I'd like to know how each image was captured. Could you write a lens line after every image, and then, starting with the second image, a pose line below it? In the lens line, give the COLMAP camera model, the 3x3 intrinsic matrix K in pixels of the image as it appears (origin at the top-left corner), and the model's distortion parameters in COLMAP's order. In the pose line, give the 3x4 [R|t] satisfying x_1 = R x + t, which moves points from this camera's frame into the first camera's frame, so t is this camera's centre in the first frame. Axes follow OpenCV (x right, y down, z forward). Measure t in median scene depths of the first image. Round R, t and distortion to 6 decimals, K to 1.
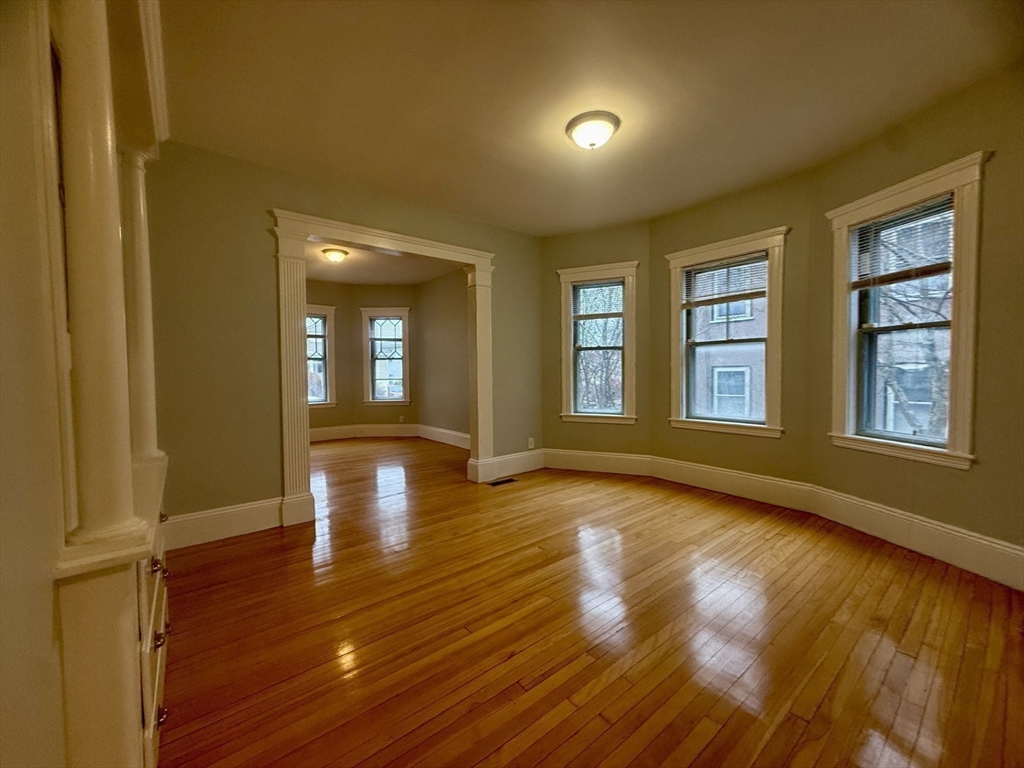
lens RADIAL K [[409.3, 0, 512.0], [0, 409.3, 384.0], [0, 0, 1]] dist [-0.001514, 0.000218]
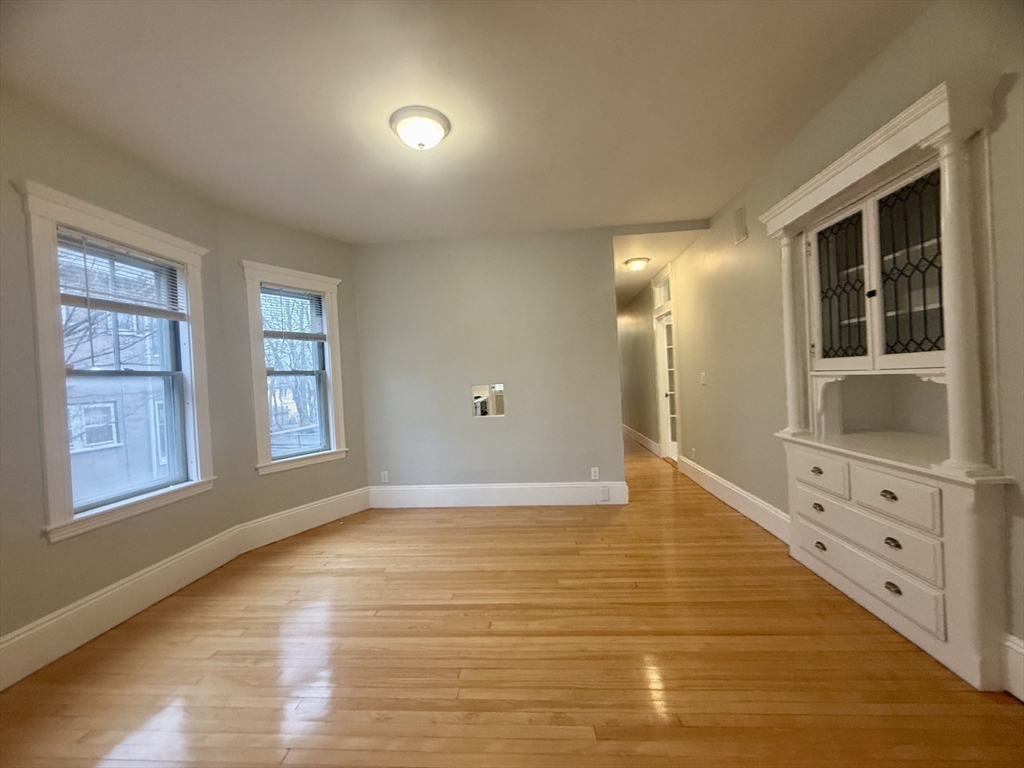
lens RADIAL K [[409.3, 0, 512.0], [0, 409.3, 384.0], [0, 0, 1]] dist [-0.001514, 0.000218]
pose [[-0.728743, 0.046654, 0.683196, -0.427797], [0.087602, 0.995831, 0.025439, -0.060065], [-0.679160, 0.078388, -0.729792, 1.255255]]
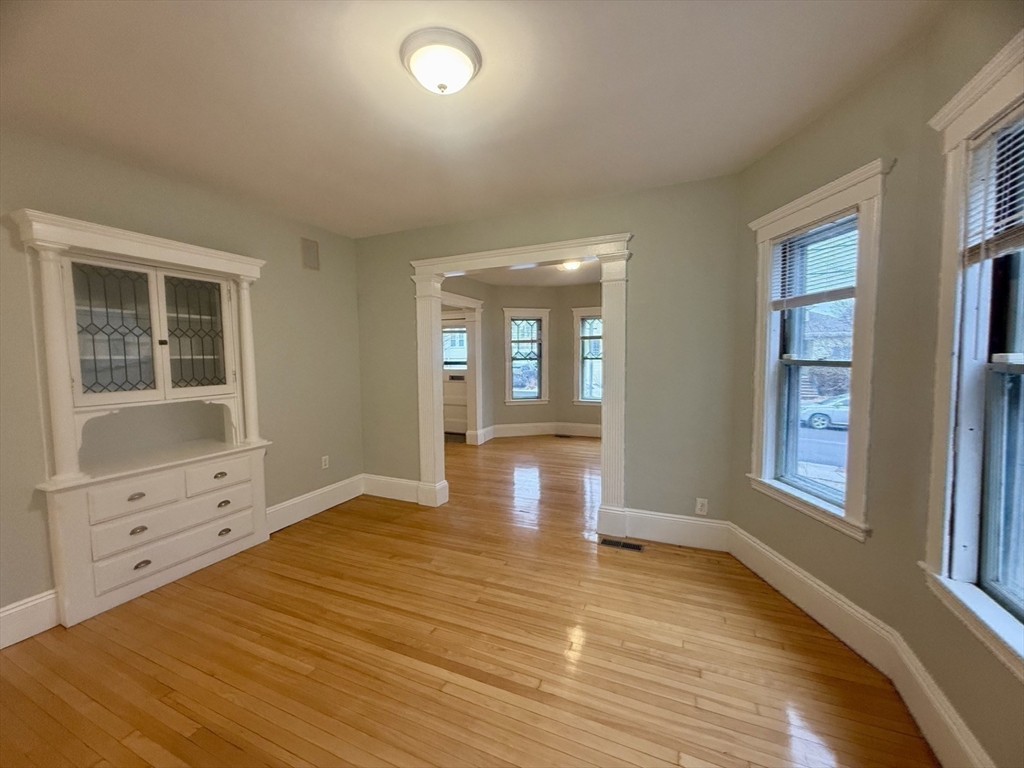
lens RADIAL K [[414.5, 0, 512.0], [0, 414.5, 384.0], [0, 0, 1]] dist [0.000823, 0.000234]
pose [[0.455752, 0.068538, -0.887464, 0.704108], [-0.025178, 0.997625, 0.064115, -0.123075], [0.889751, -0.006877, 0.456395, 0.640332]]
